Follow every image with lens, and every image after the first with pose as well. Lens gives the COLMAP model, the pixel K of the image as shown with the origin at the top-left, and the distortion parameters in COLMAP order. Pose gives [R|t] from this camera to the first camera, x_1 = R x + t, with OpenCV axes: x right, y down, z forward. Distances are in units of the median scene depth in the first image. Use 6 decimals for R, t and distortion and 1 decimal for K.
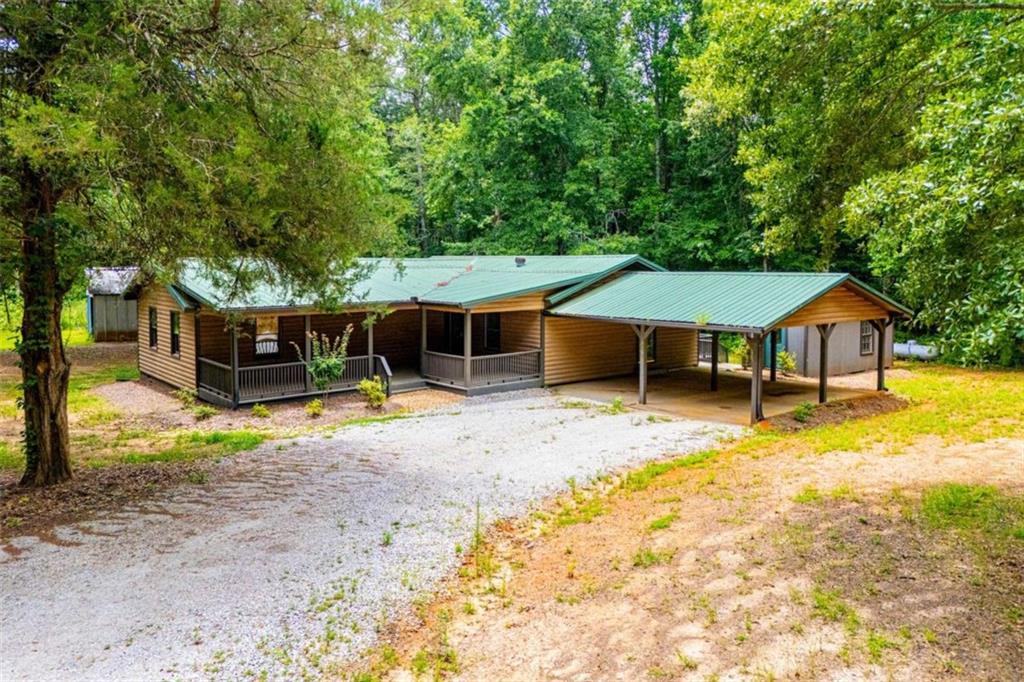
lens RADIAL K [[741.4, 0, 511.7], [0, 741.4, 297.6], [0, 0, 1]] dist [0.039166, -0.002757]
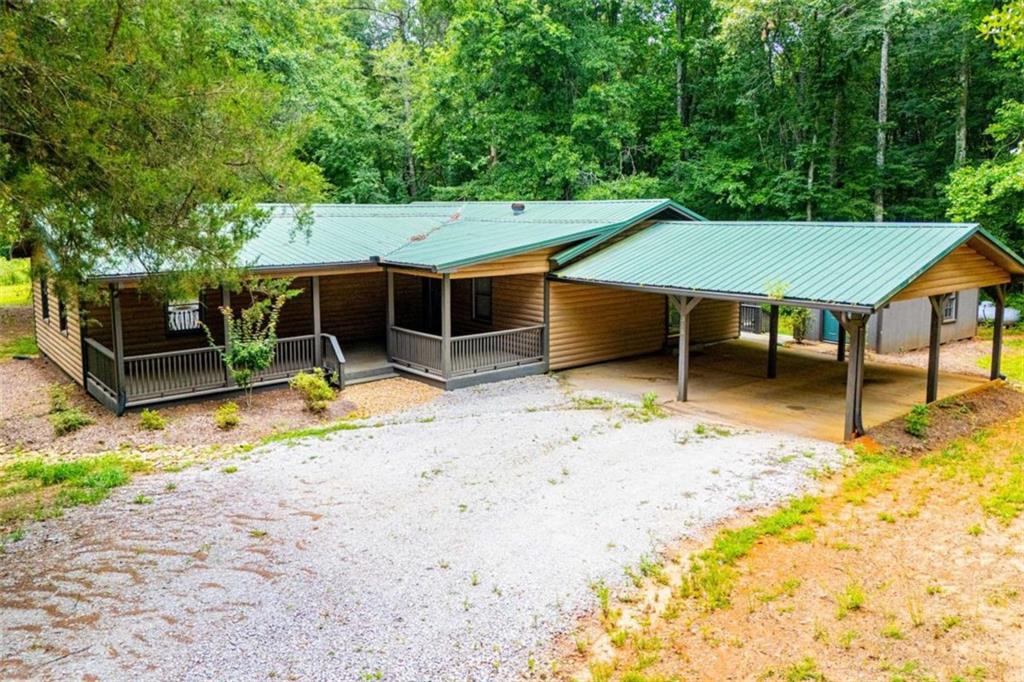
lens RADIAL K [[741.4, 0, 511.7], [0, 741.4, 297.6], [0, 0, 1]] dist [0.039166, -0.002757]
pose [[0.999998, -0.001650, -0.001180, 0.004199], [0.001730, 0.997456, 0.071264, -0.007451], [0.001059, -0.071266, 0.997457, 0.153677]]
